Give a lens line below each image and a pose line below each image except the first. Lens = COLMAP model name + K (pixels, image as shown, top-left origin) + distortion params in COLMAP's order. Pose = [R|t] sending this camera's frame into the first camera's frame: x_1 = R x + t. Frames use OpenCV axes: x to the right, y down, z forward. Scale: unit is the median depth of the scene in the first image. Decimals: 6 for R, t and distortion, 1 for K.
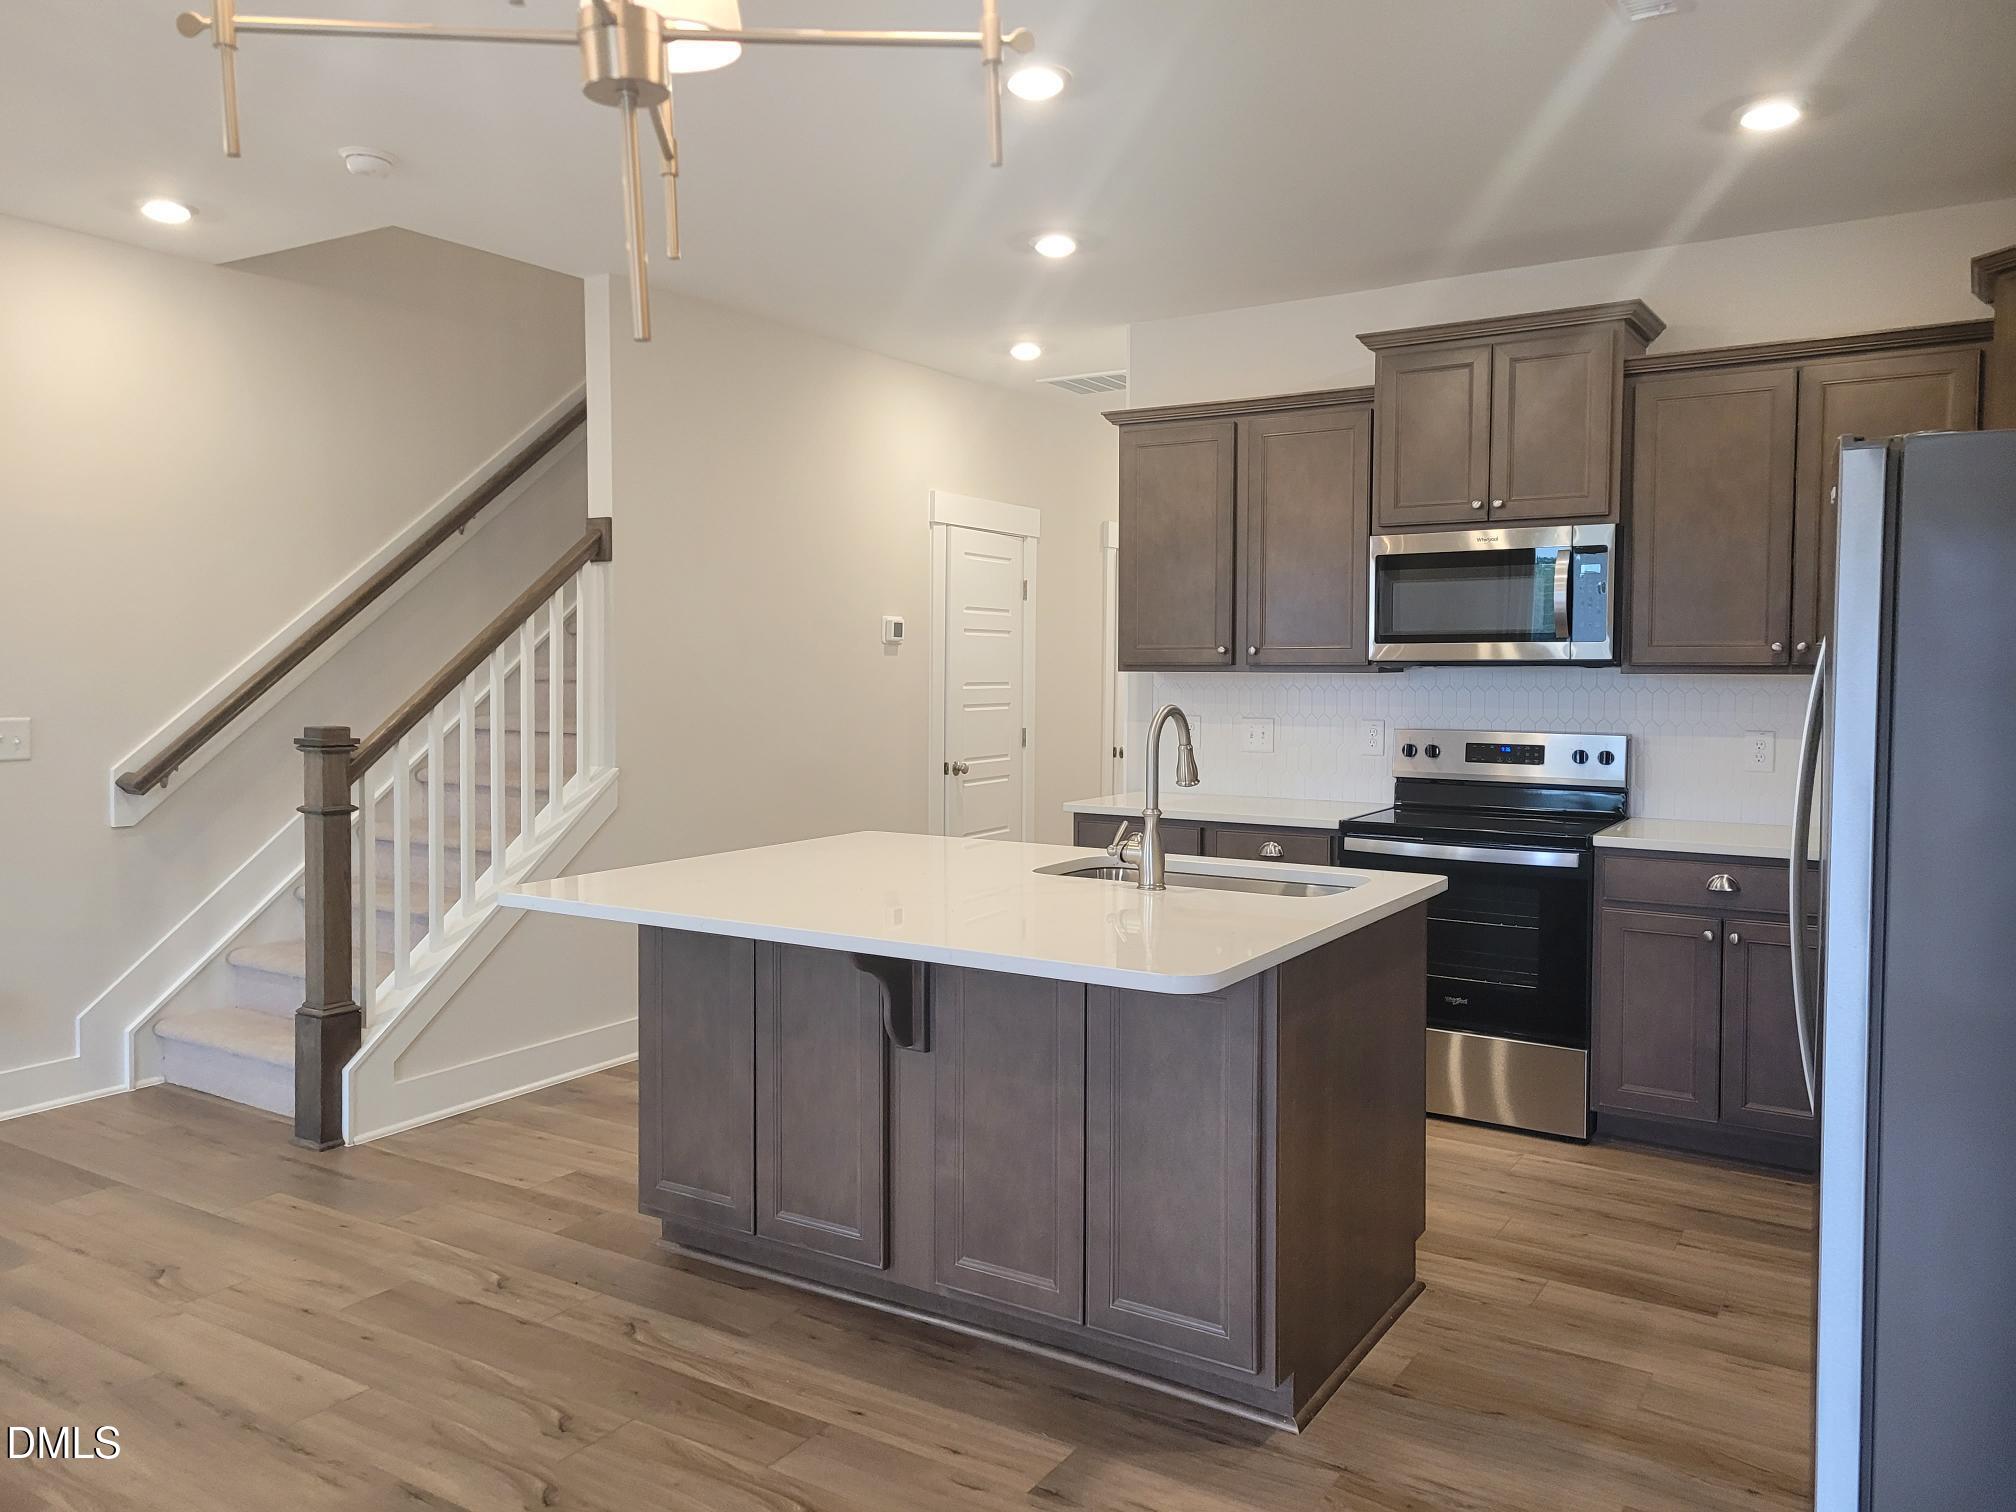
lens RADIAL K [[1502.3, 0, 1005.2], [0, 1502.3, 736.2], [0, 0, 1]] dist [0.054965, -0.037721]
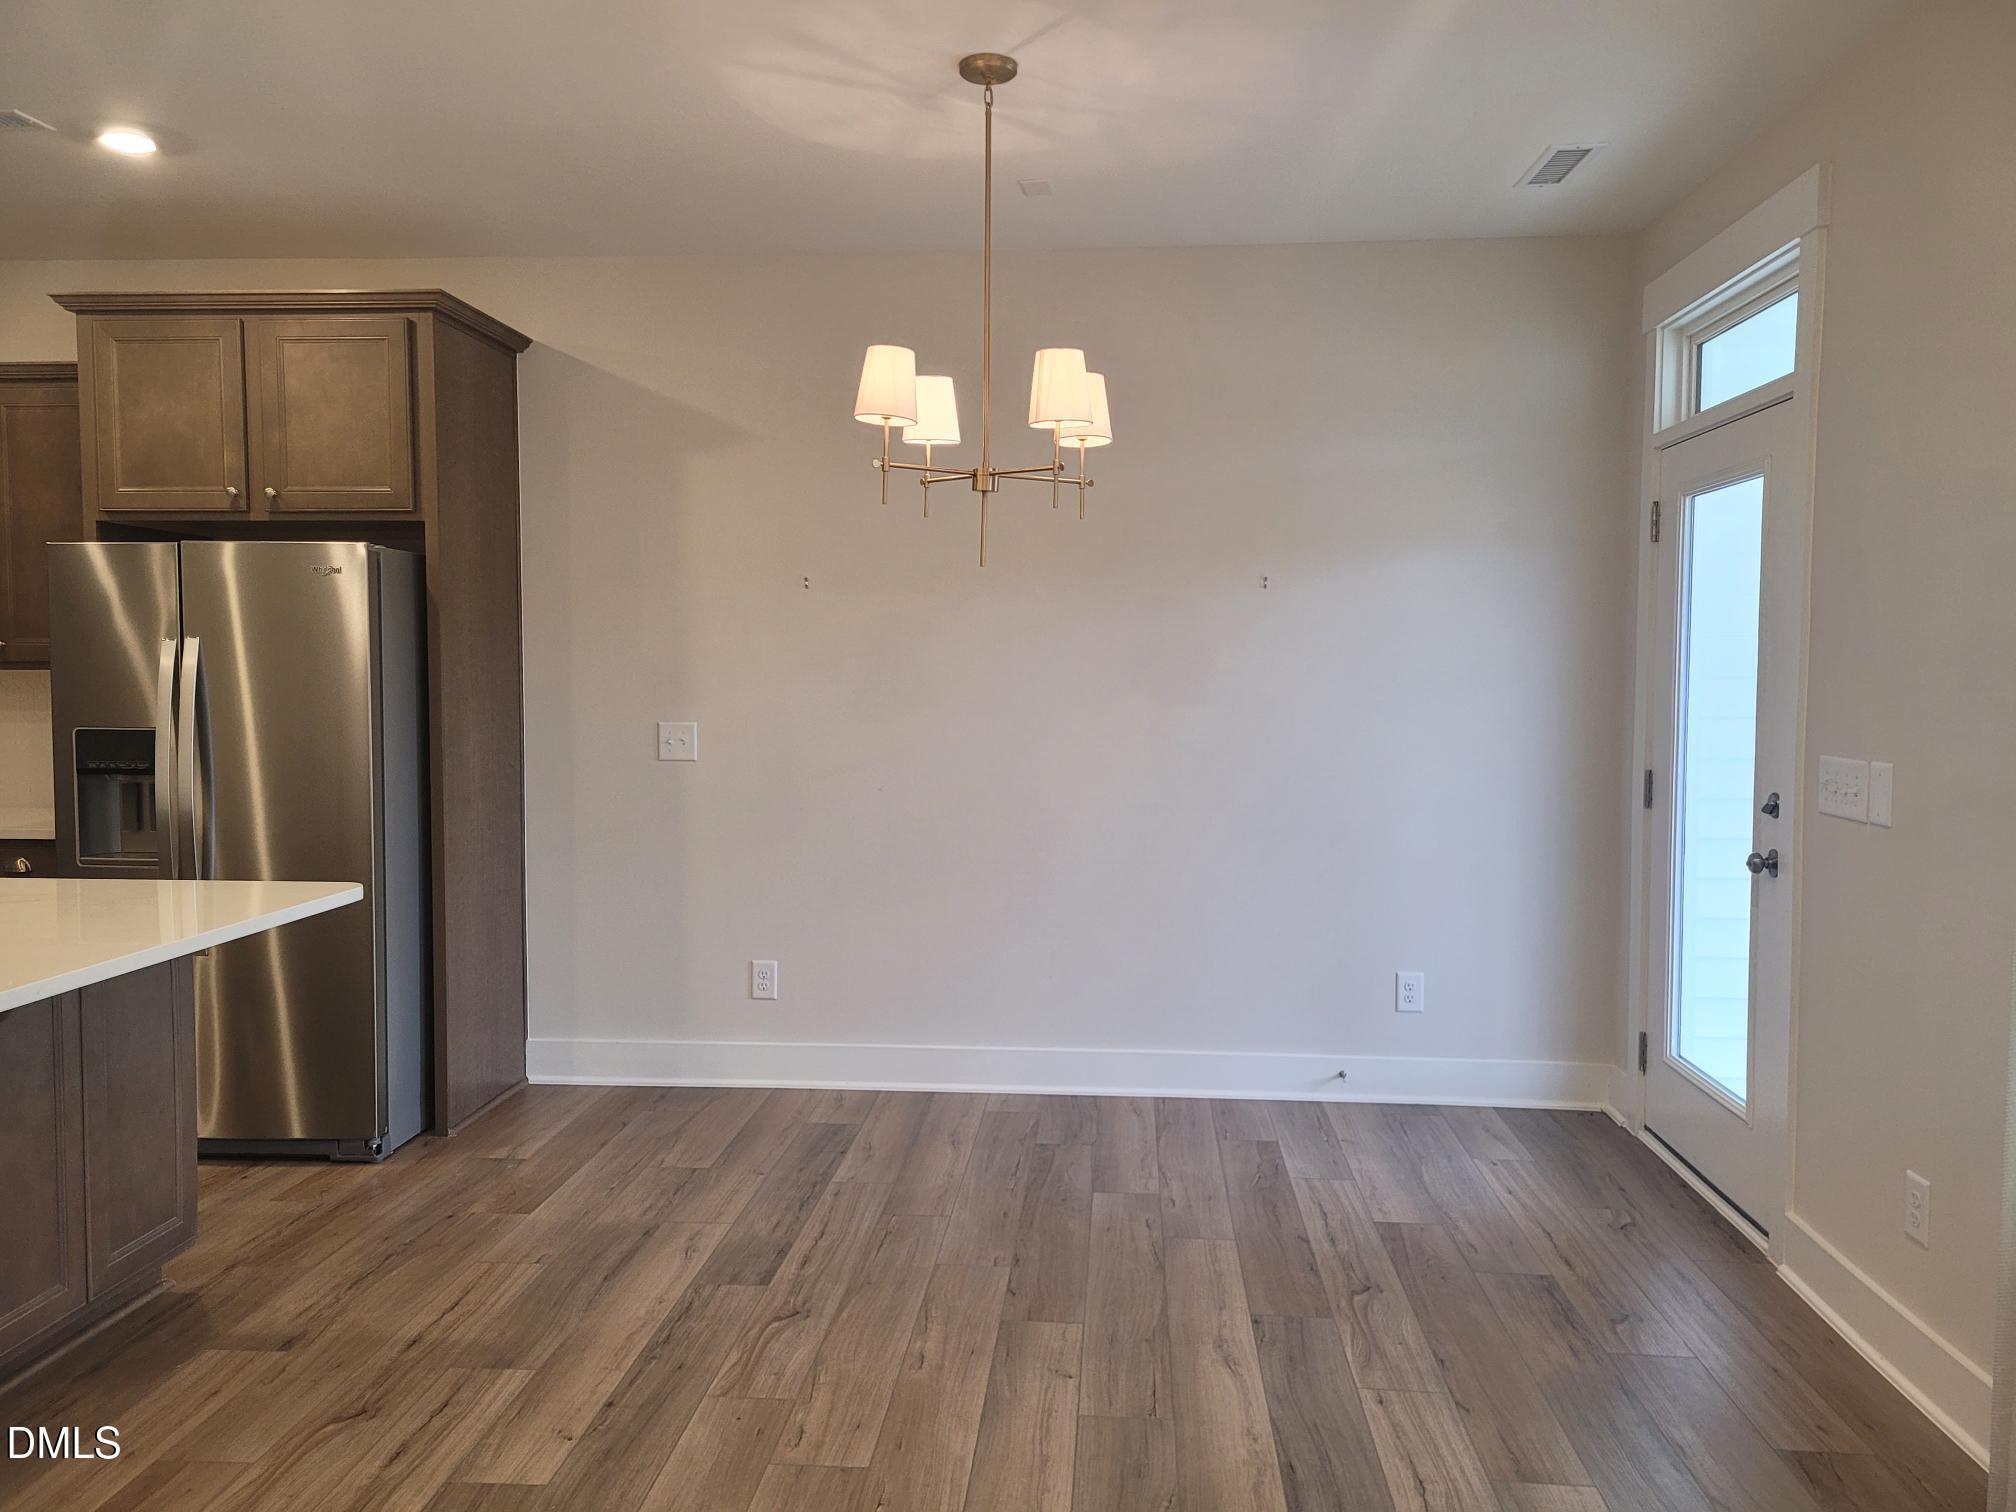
lens RADIAL K [[1512.0, 0, 1017.7], [0, 1512.0, 742.6], [0, 0, 1]] dist [0.069355, -0.056863]
pose [[-0.474801, -0.054593, 0.878398, -1.023387], [0.035779, 0.996052, 0.081245, -0.049589], [-0.879366, 0.070004, -0.470973, 0.805238]]
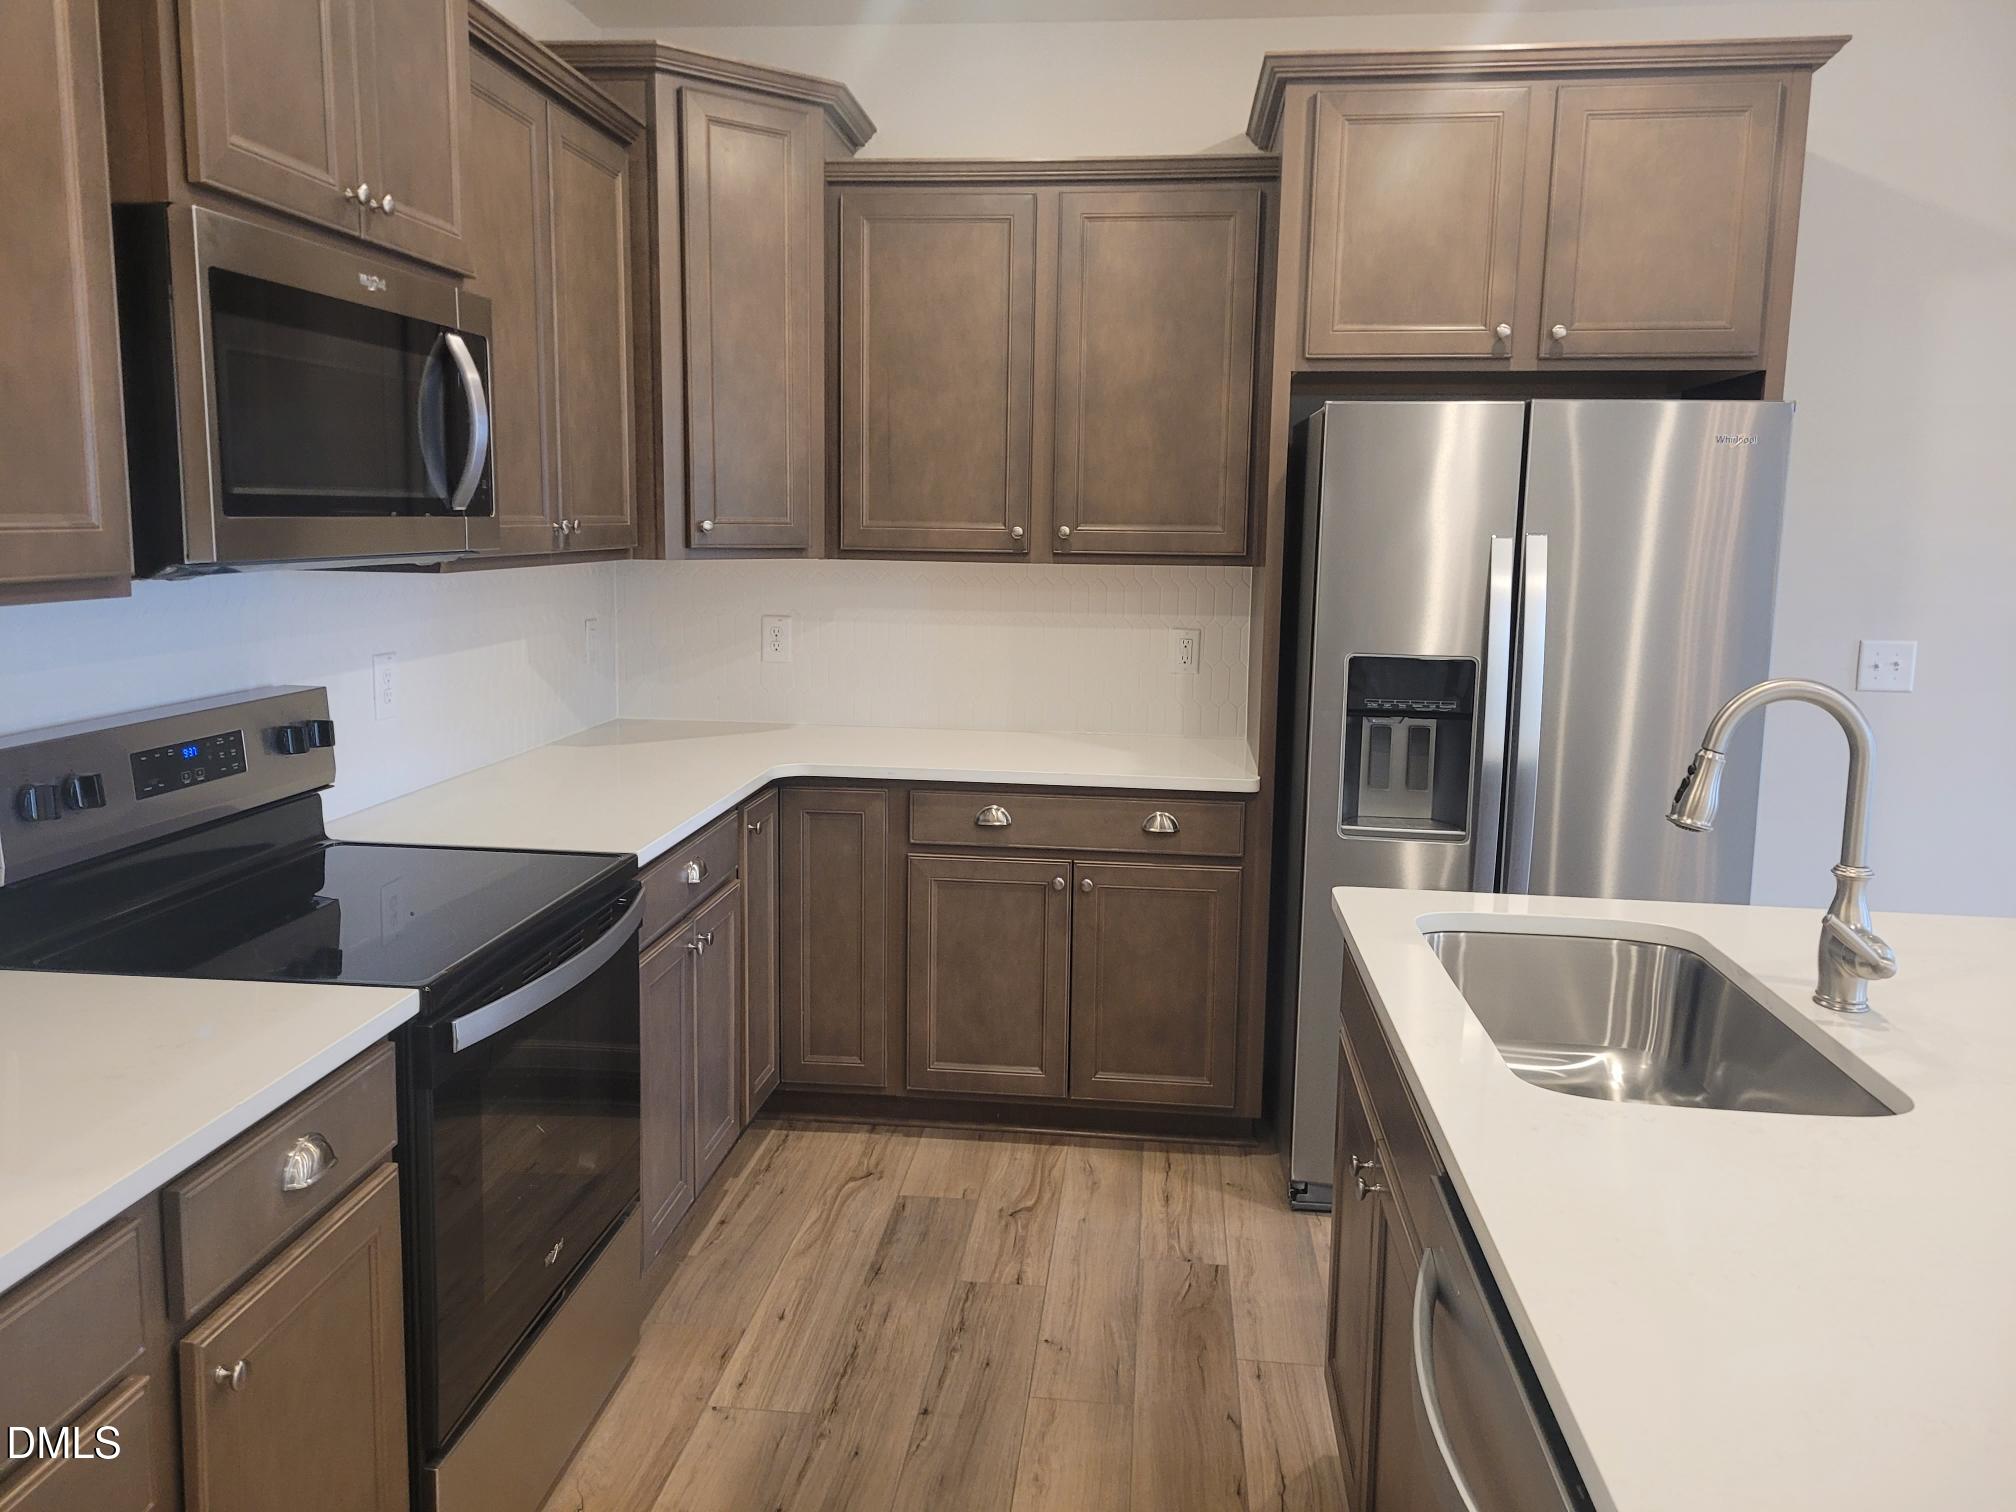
lens RADIAL K [[1502.3, 0, 1005.2], [0, 1502.3, 736.2], [0, 0, 1]] dist [0.054965, -0.037721]
pose [[-0.439654, -0.146361, 0.886162, -0.253309], [0.023243, 0.984449, 0.174125, -0.105078], [-0.897867, 0.097152, -0.429415, 1.503614]]
